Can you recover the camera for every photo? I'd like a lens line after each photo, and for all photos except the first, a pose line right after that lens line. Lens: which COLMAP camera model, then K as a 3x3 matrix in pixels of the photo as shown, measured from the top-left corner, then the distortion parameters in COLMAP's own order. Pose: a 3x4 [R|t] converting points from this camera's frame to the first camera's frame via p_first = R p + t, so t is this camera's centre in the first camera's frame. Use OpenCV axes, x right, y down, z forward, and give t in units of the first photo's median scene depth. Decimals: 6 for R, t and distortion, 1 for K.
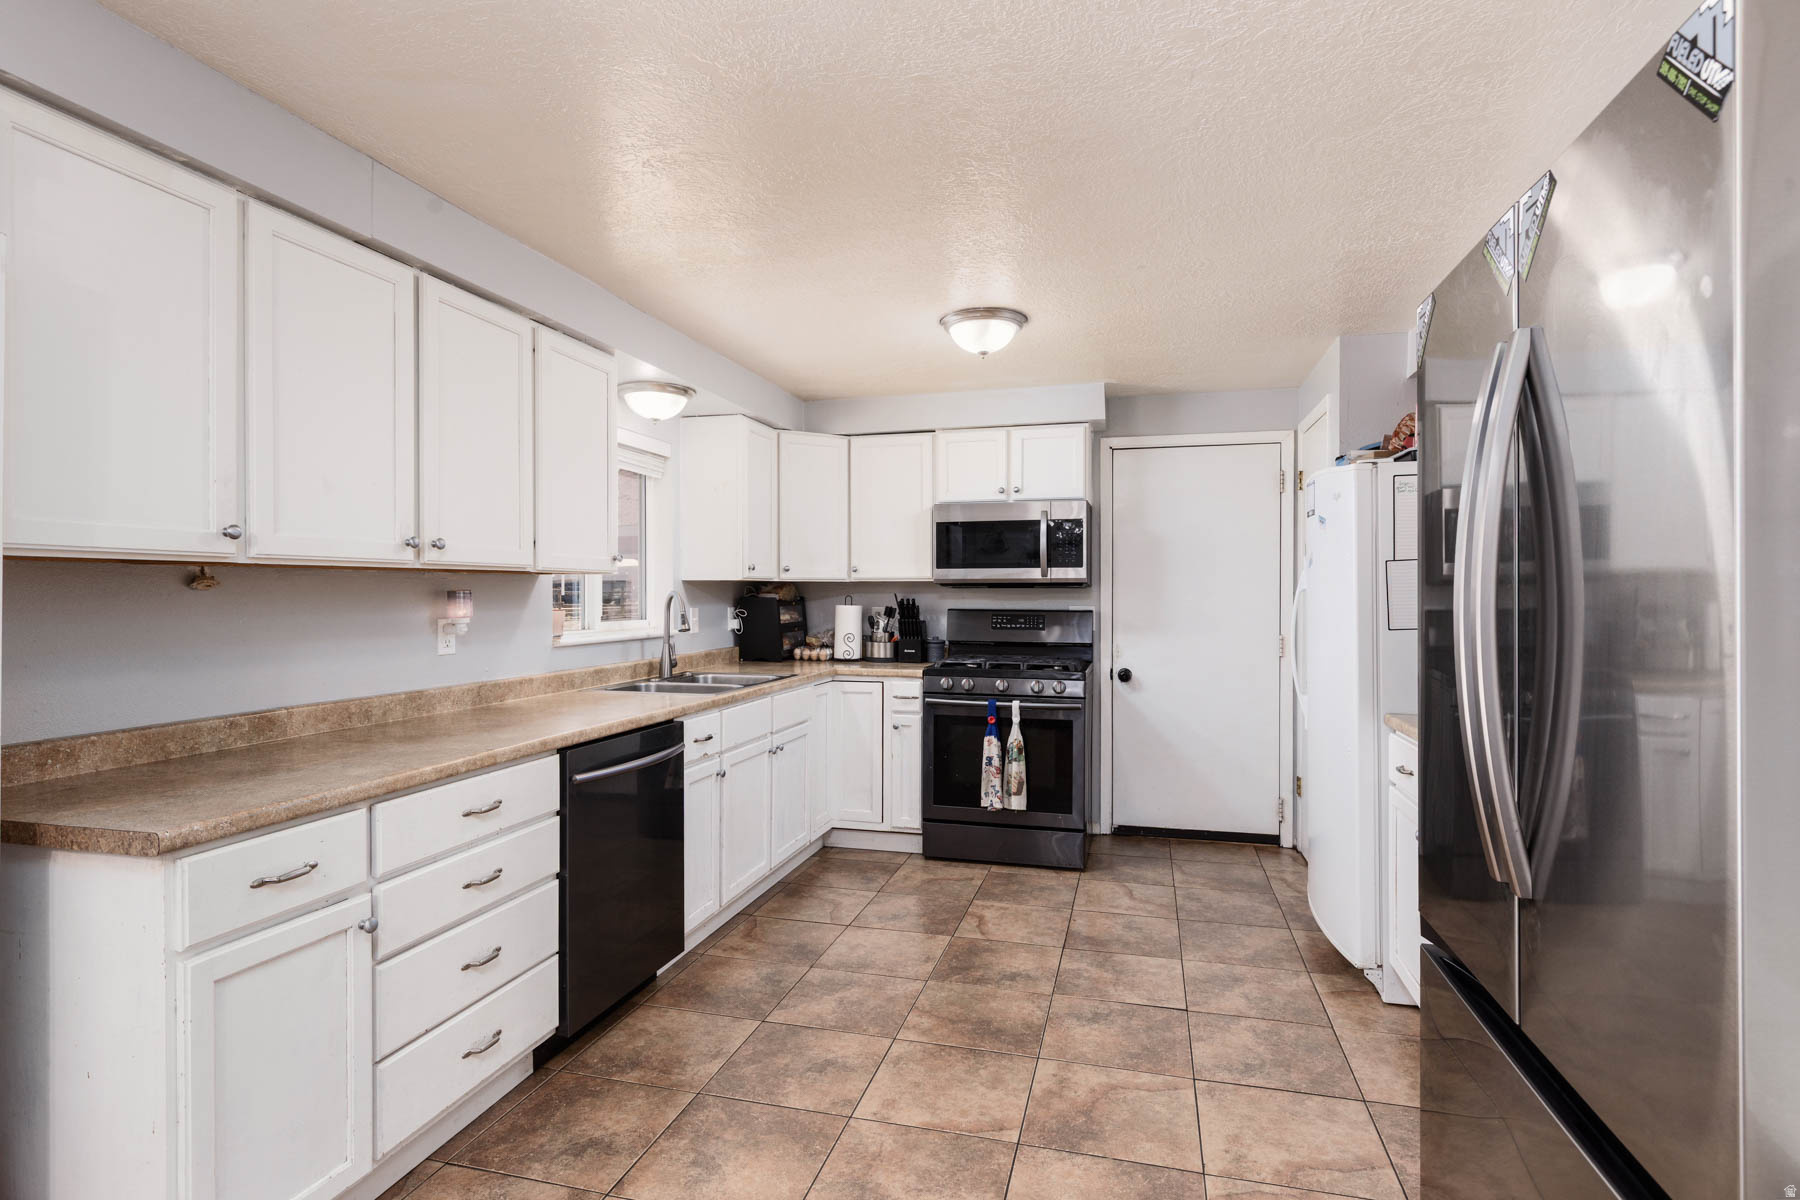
lens RADIAL K [[921.1, 0, 899.7], [0, 921.1, 596.9], [0, 0, 1]] dist [0.002797, -0.000376]
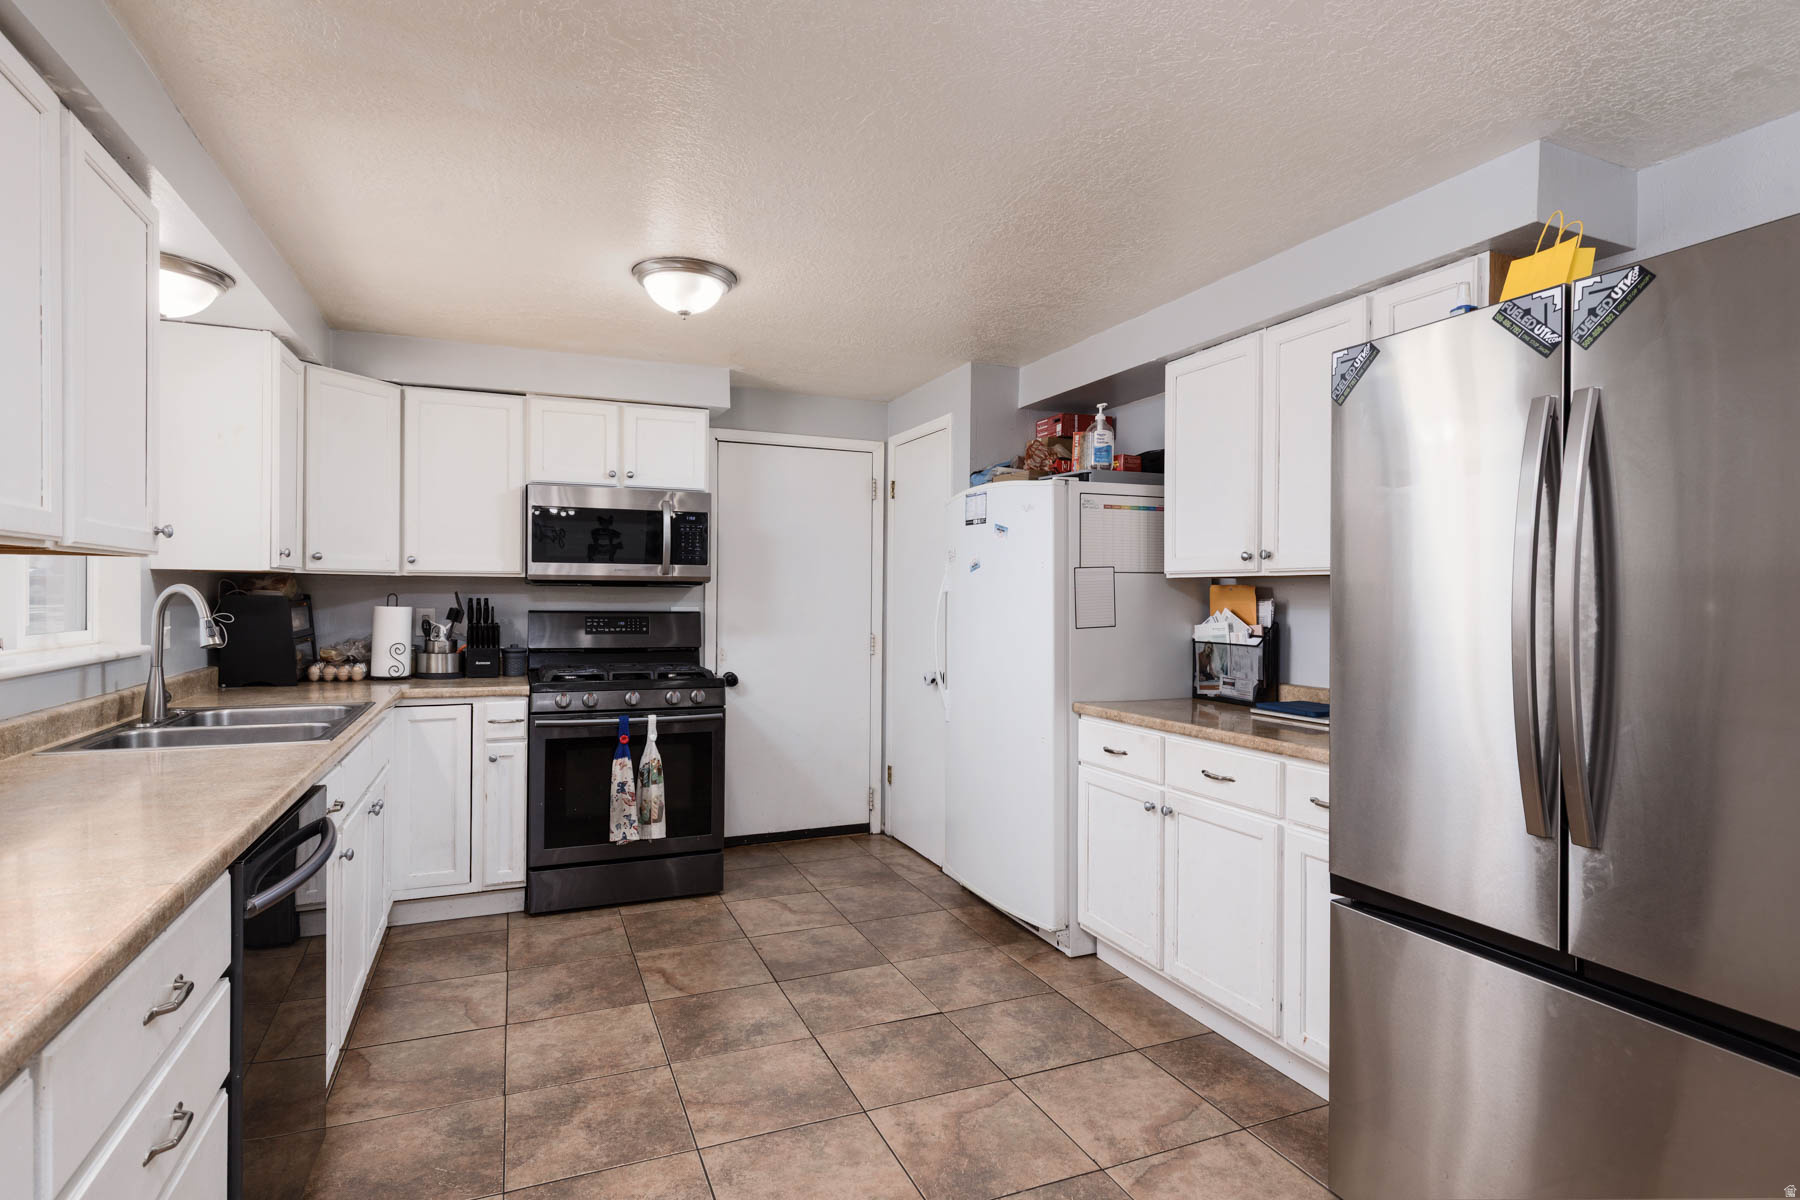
lens RADIAL K [[911.0, 0, 908.1], [0, 911.0, 598.6], [0, 0, 1]] dist [0.002252, 0.000028]
pose [[0.786904, 0.003422, 0.617065, -0.218248], [-0.005431, 0.999984, 0.001380, -0.000914], [-0.617051, -0.004438, 0.786911, 0.164578]]
